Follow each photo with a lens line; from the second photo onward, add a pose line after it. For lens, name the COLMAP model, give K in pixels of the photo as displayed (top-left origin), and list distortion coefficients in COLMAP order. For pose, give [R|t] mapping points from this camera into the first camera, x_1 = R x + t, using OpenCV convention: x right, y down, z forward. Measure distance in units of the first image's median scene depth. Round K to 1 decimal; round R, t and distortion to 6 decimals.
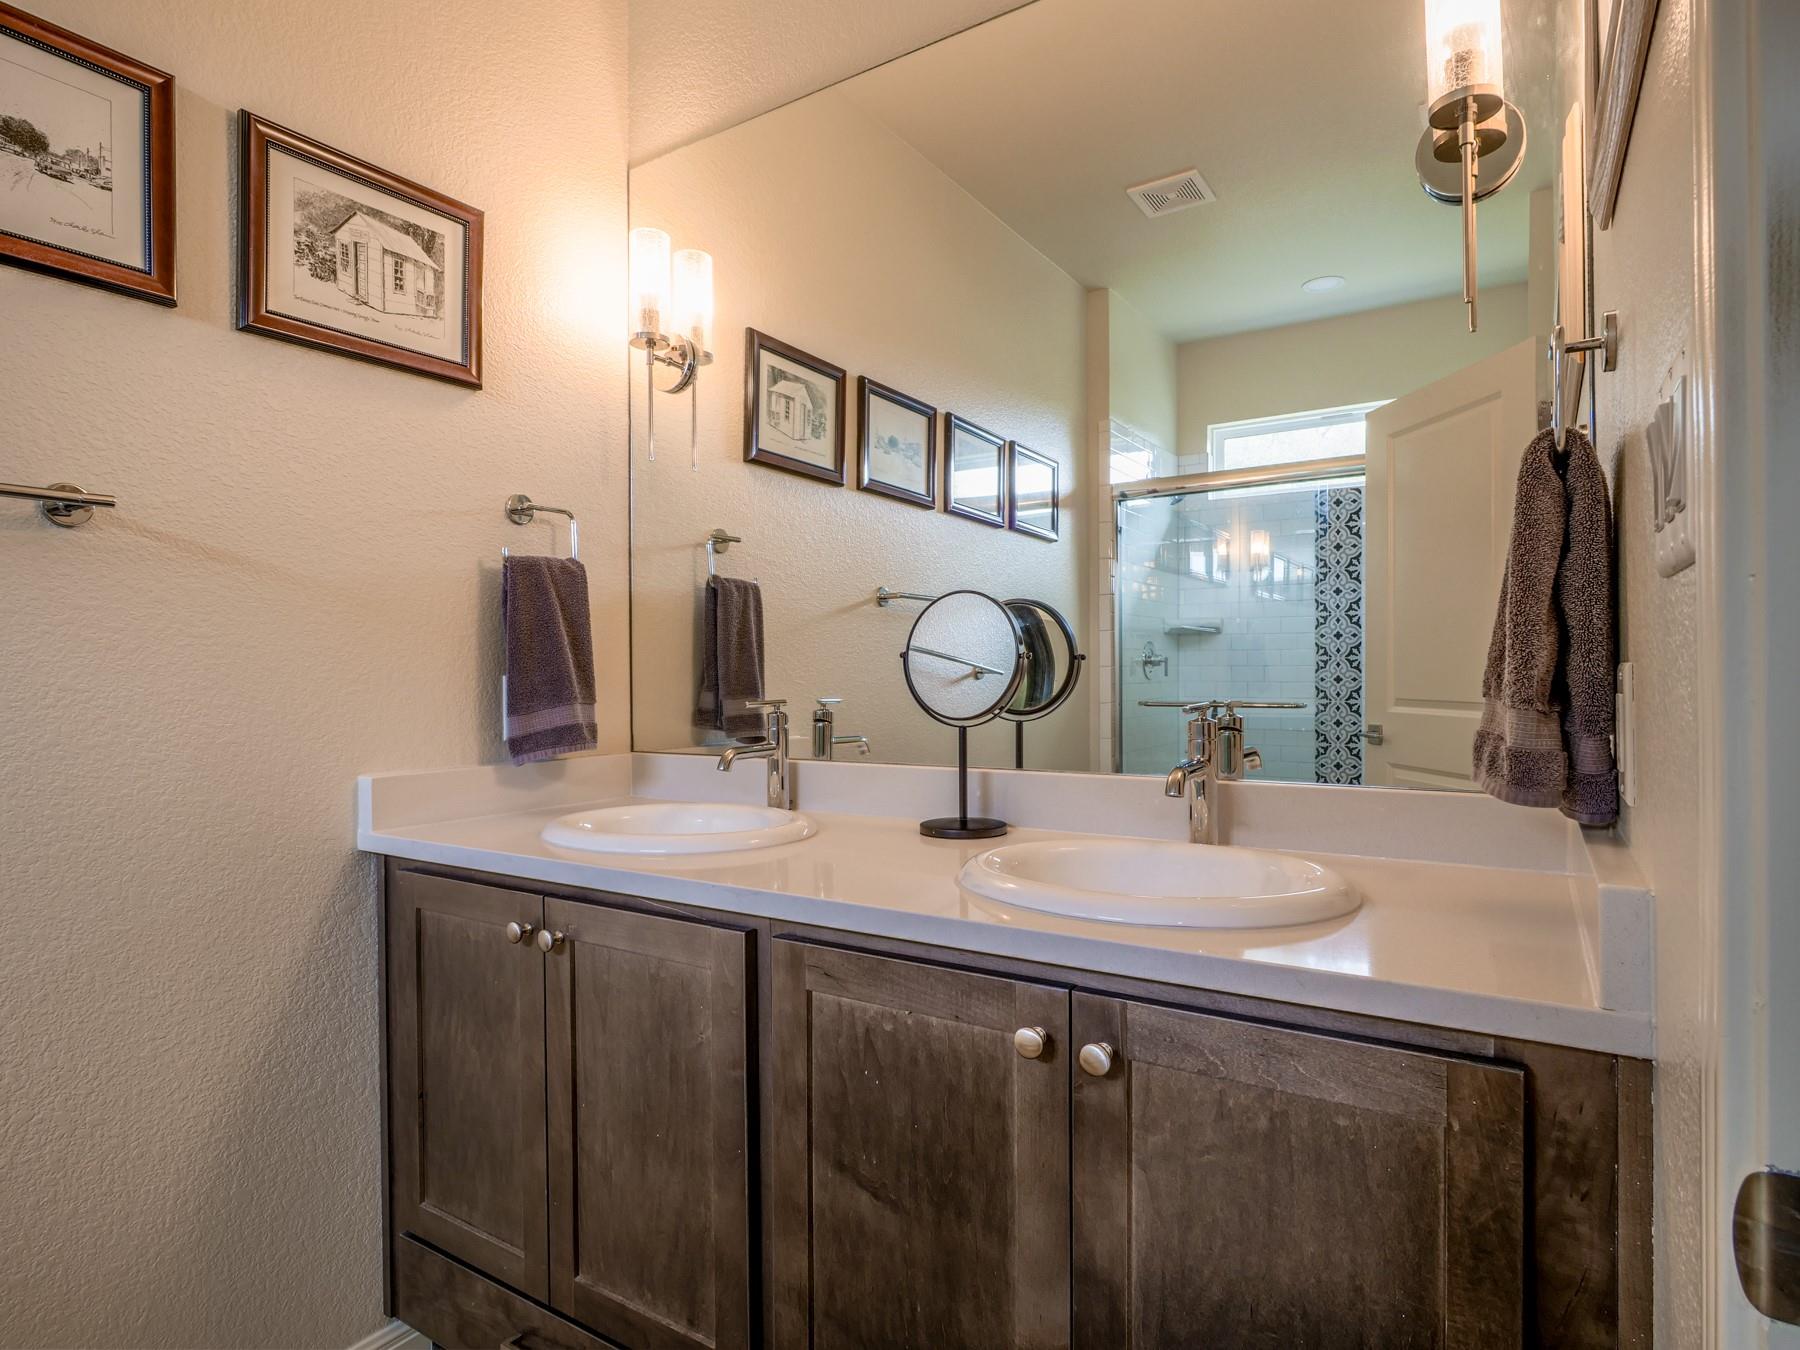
lens RADIAL K [[984.8, 0, 896.2], [0, 984.8, 674.2], [0, 0, 1]] dist [-0.014100, 0.002005]
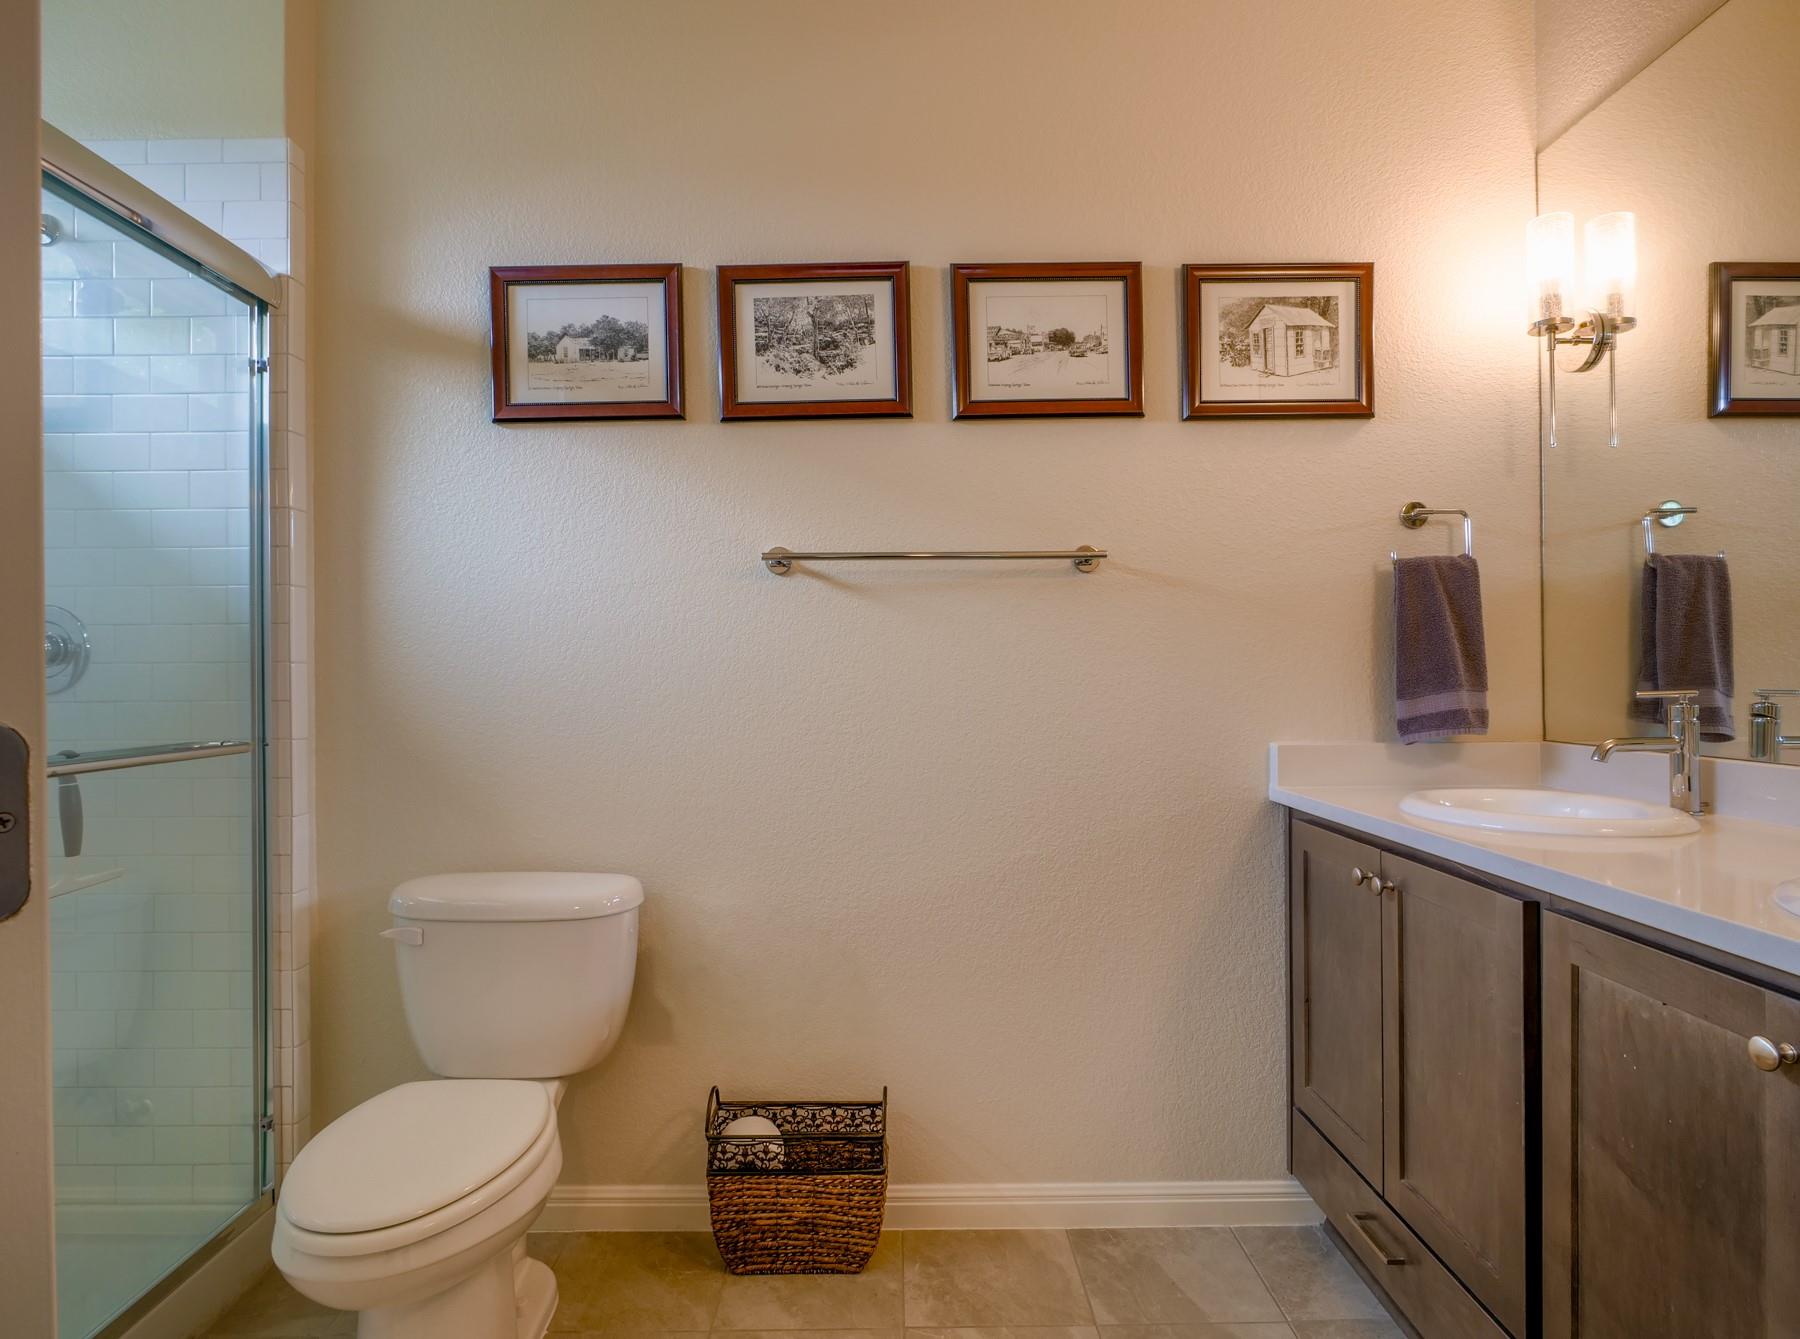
lens RADIAL K [[998.3, 0, 900.0], [0, 998.3, 671.0], [0, 0, 1]] dist [-0.003304, 0.000098]
pose [[0.549057, 0.002808, -0.835780, 0.270802], [0.003464, 0.999978, 0.005635, 0.000500], [0.835778, -0.005989, 0.549035, -0.120671]]
